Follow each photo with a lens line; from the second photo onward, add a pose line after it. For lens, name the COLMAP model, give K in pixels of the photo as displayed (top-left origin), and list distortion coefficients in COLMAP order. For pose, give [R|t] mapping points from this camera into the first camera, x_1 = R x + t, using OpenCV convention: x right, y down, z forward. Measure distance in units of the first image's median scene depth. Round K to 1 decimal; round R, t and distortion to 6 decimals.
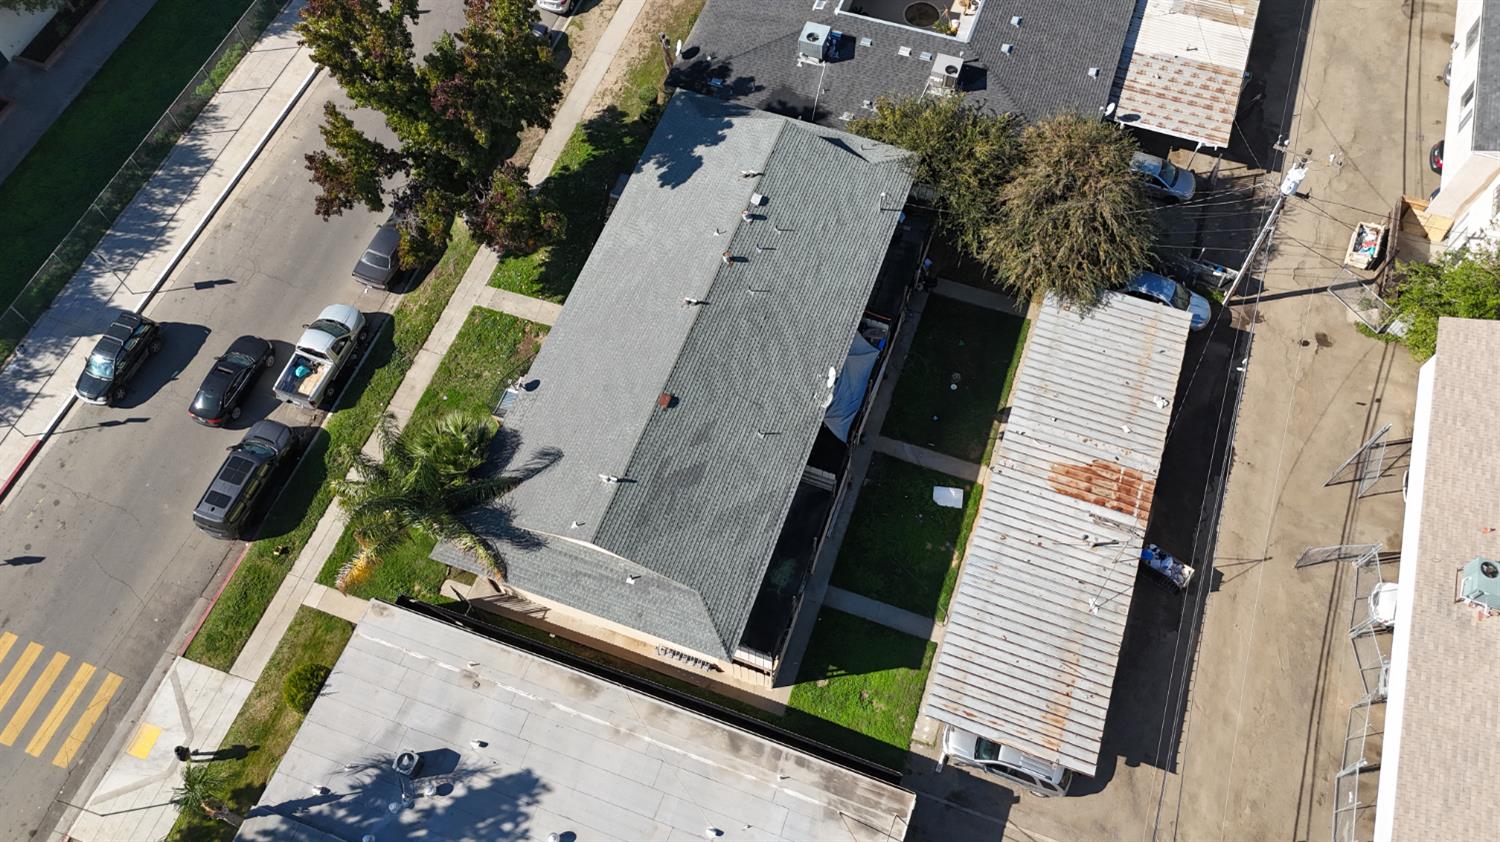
lens RADIAL K [[1121.0, 0, 758.3], [0, 1121.0, 423.2], [0, 0, 1]] dist [0.037515, -0.029297]
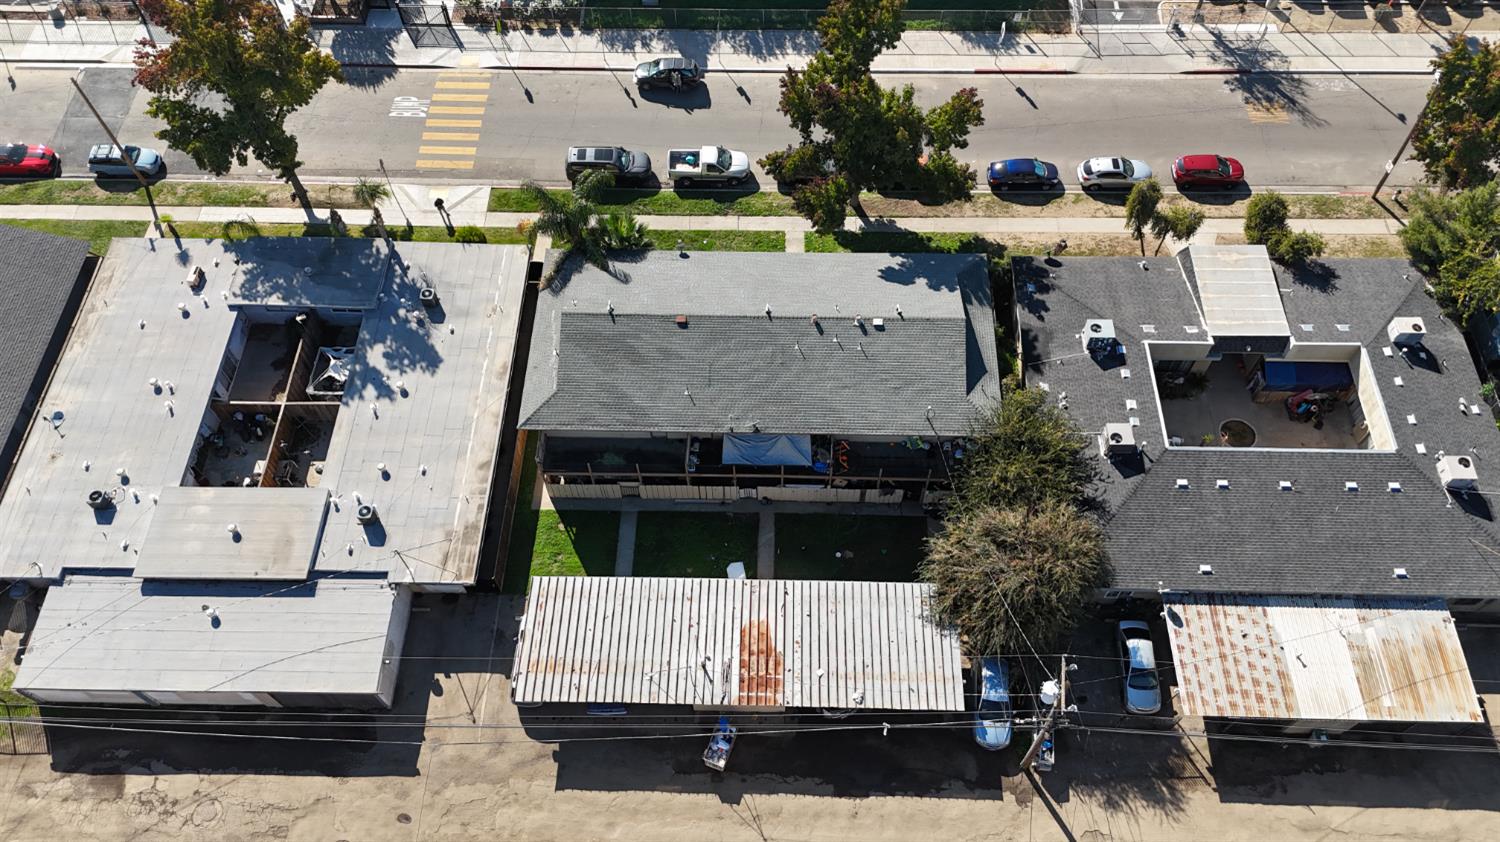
lens RADIAL K [[1121.0, 0, 752.5], [0, 1121.0, 423.2], [0, 0, 1]] dist [0.037515, -0.029297]
pose [[0.314631, 0.811455, -0.492492, 0.618371], [-0.833205, 0.484651, 0.266239, -0.339323], [0.454728, 0.326579, 0.828594, -0.049981]]
